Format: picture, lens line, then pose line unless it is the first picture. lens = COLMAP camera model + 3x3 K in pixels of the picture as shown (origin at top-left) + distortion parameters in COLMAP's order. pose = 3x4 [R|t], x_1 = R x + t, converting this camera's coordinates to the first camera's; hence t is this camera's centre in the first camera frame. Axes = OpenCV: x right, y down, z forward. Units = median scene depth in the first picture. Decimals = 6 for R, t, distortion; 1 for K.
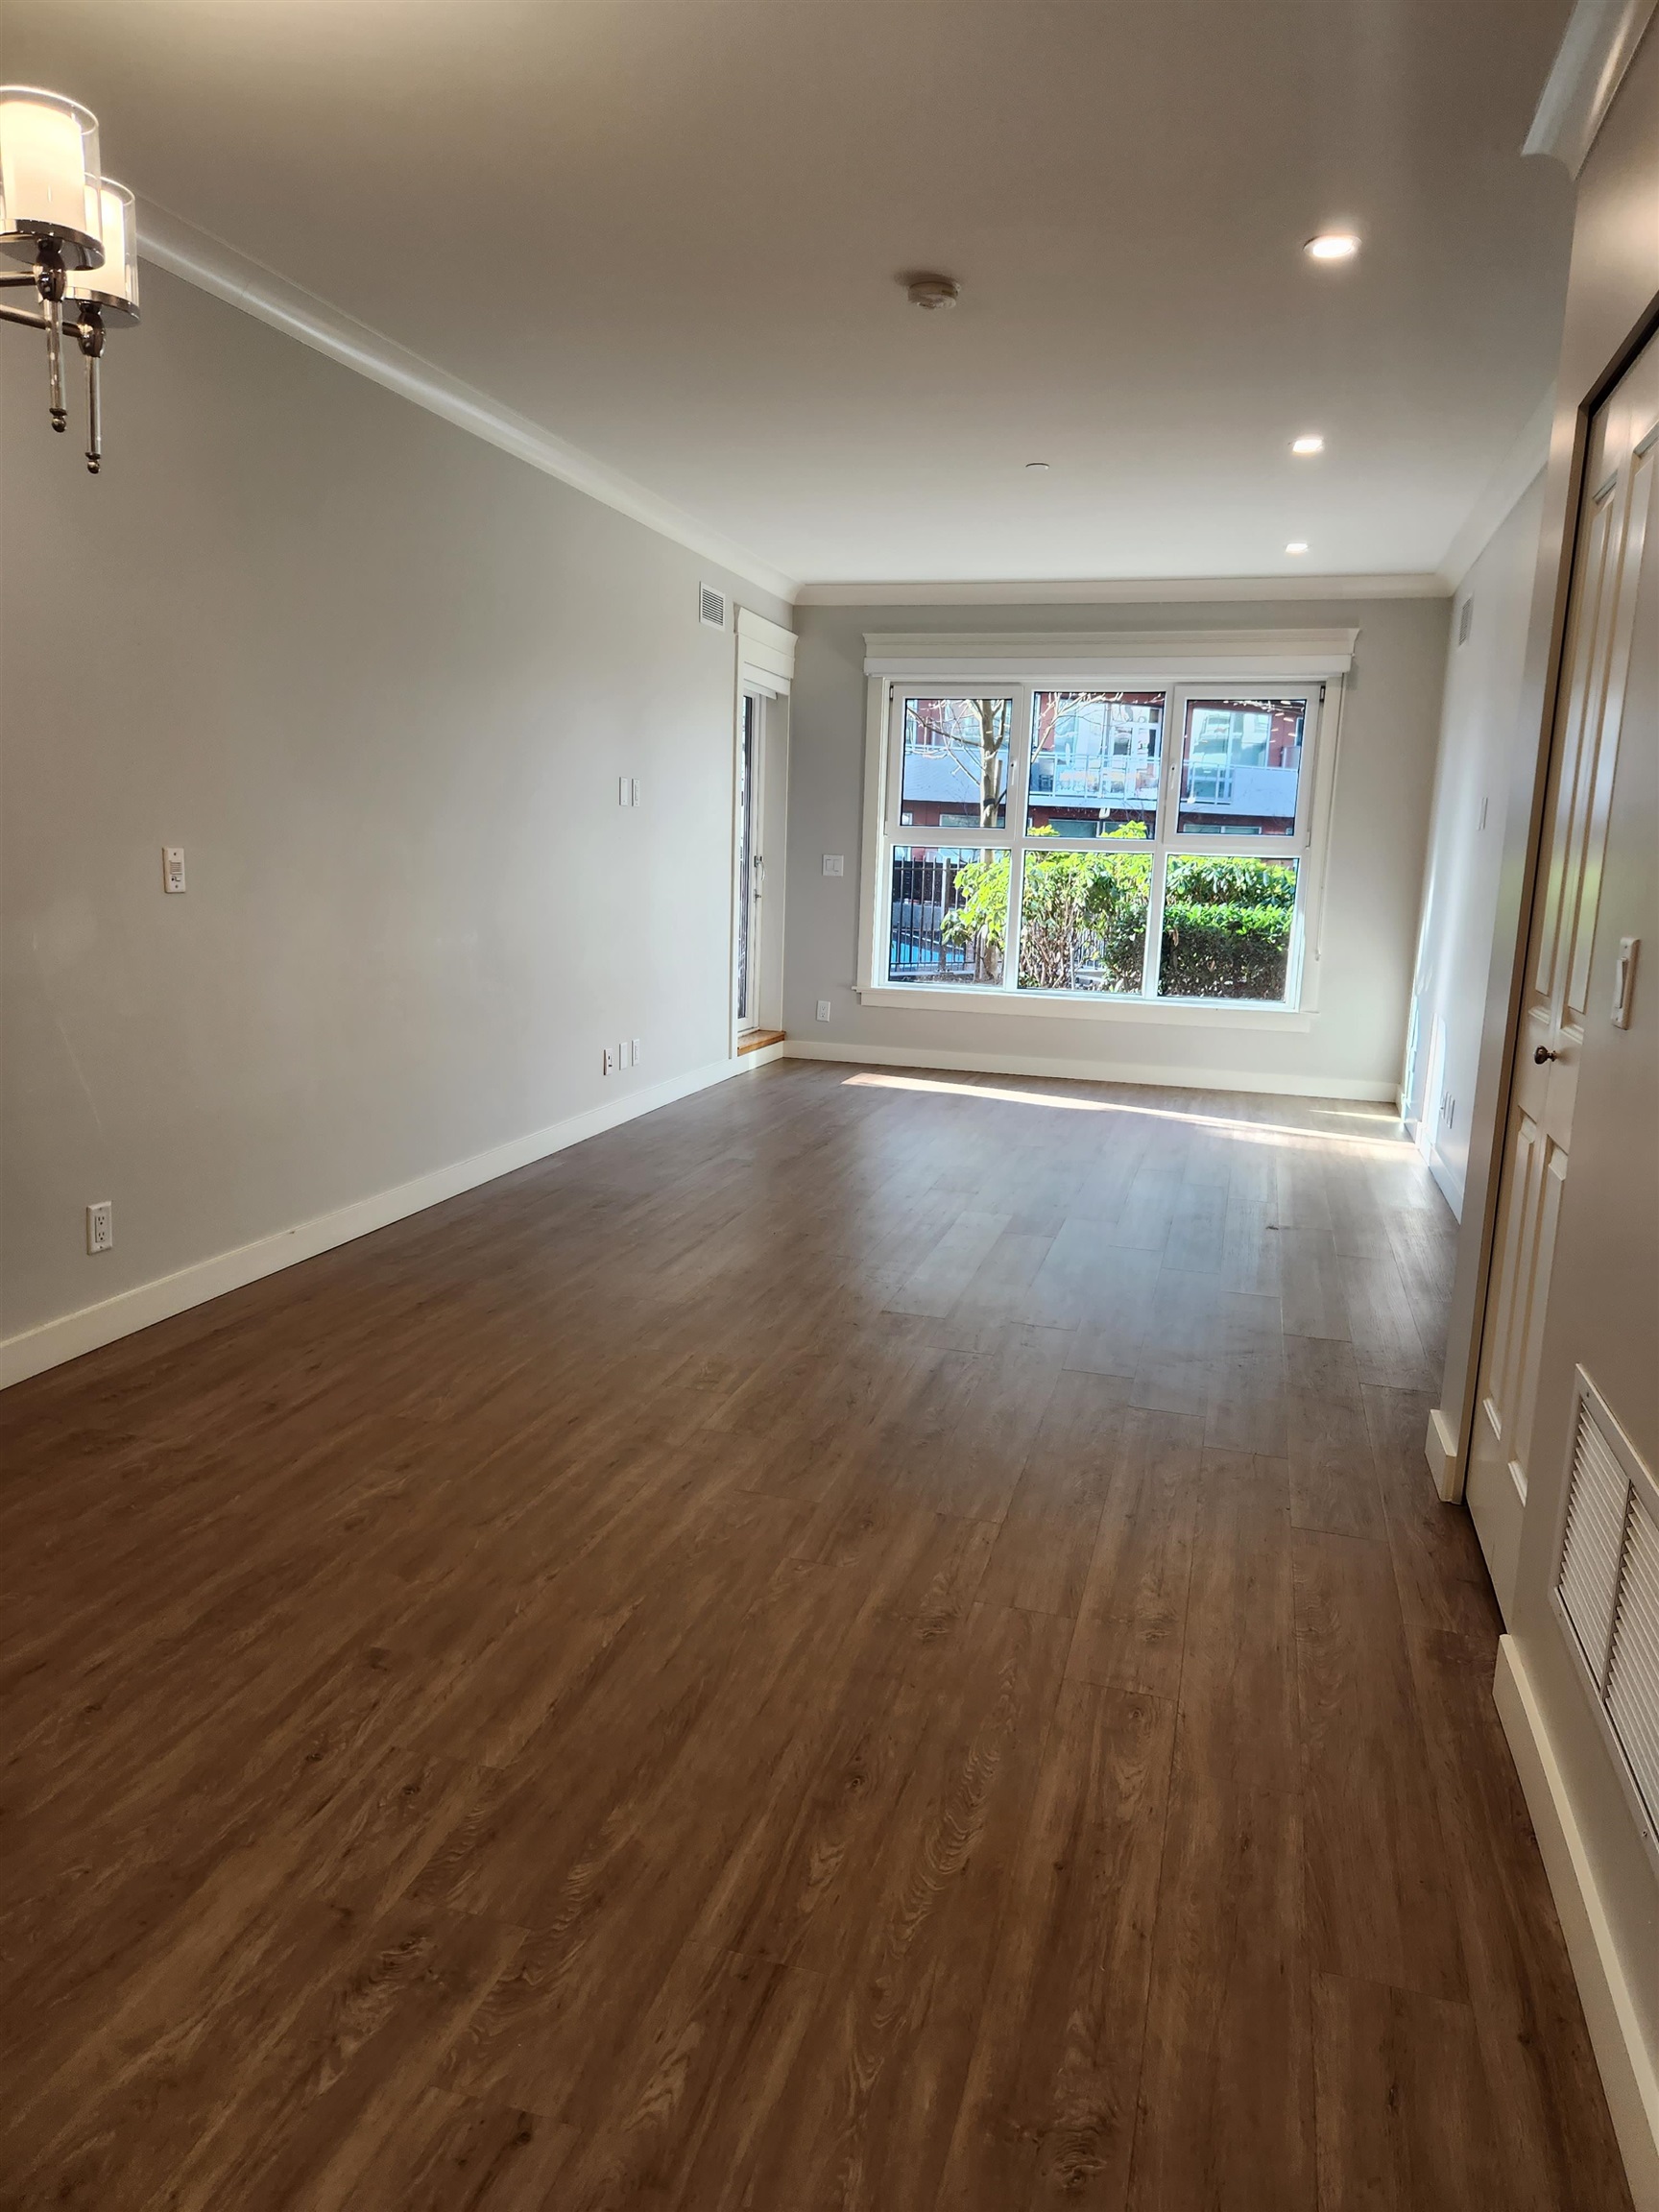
lens RADIAL K [[1479.8, 0, 829.5], [0, 1479.8, 1106.0], [0, 0, 1]] dist [0.002980, -0.003577]
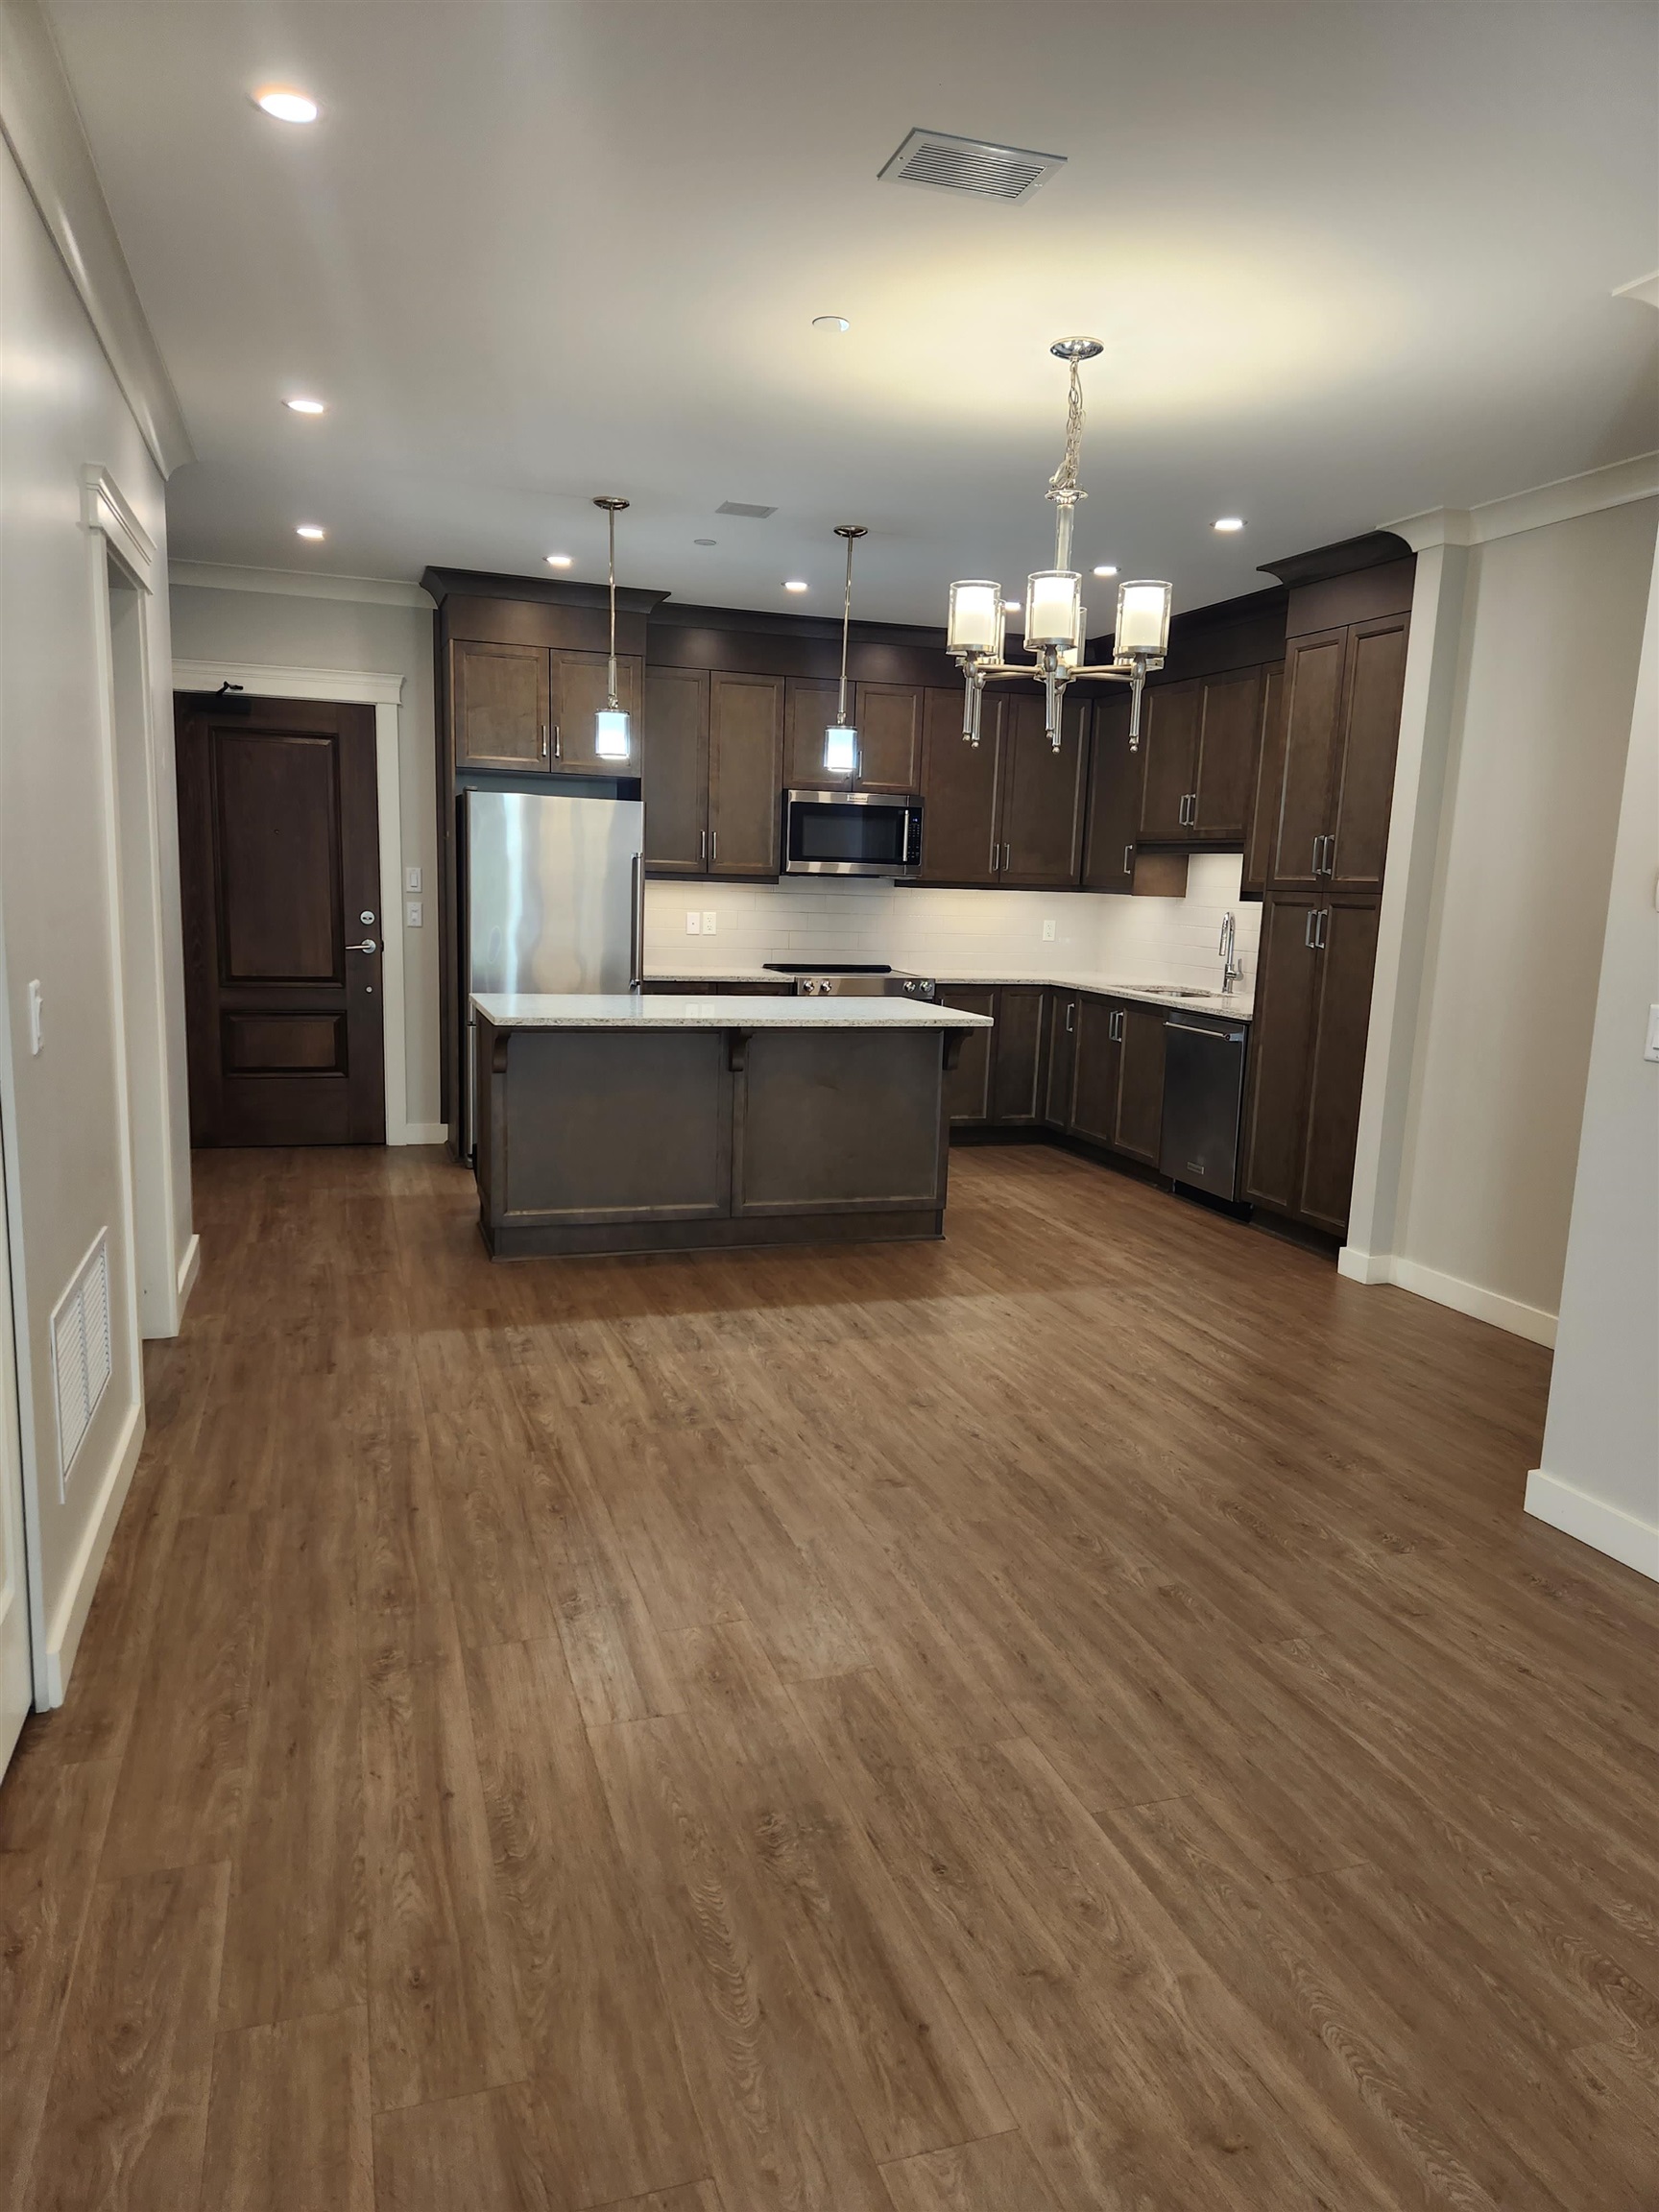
lens RADIAL K [[1479.8, 0, 829.5], [0, 1479.8, 1106.0], [0, 0, 1]] dist [0.002980, -0.003577]
pose [[-0.823933, 0.026398, -0.566072, 0.552386], [-0.165440, 0.944193, 0.284833, -0.380546], [0.542000, 0.328334, -0.773584, 1.873484]]
